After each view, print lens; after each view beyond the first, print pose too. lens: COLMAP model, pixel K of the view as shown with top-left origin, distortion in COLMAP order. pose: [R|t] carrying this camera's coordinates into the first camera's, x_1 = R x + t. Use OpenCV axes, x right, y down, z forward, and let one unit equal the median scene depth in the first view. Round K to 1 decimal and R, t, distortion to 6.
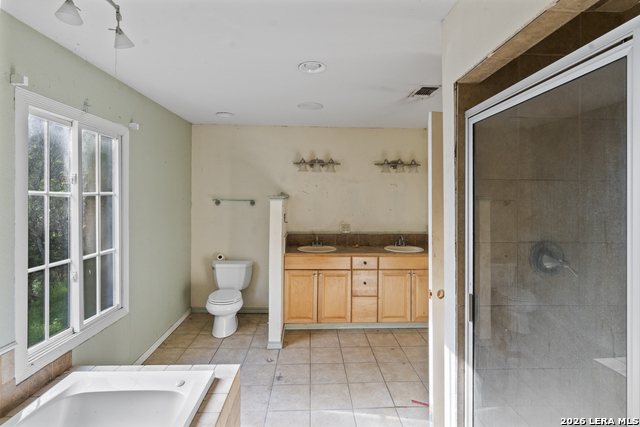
lens RADIAL K [[309.6, 0, 321.7], [0, 309.6, 195.5], [0, 0, 1]] dist [-0.000901, 0.000013]
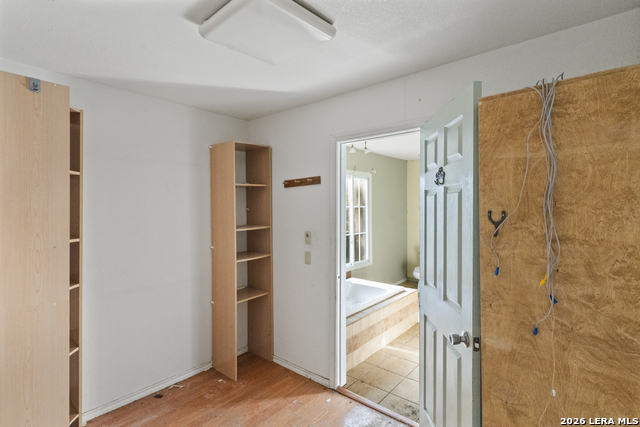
lens RADIAL K [[317.8, 0, 320.0], [0, 317.8, 213.5], [0, 0, 1]] dist [0.001663, 0.000226]
pose [[0.737923, 0.005165, -0.674866, 0.559565], [0.010223, 0.999770, 0.018830, -0.000051], [0.674808, -0.020794, 0.737700, -0.803634]]
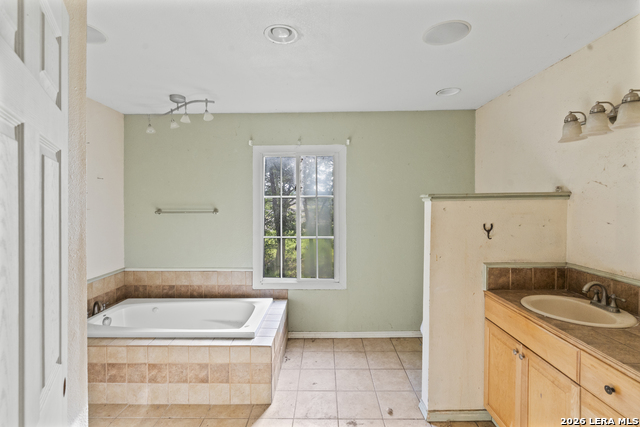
lens RADIAL K [[302.3, 0, 320.0], [0, 302.3, 213.5], [0, 0, 1]] dist [0.000634, -0.000032]
pose [[-0.051535, 0.024298, -0.998376, 0.675523], [0.003671, 0.999702, 0.024141, 0.037344], [0.998664, -0.002421, -0.051609, 1.033593]]
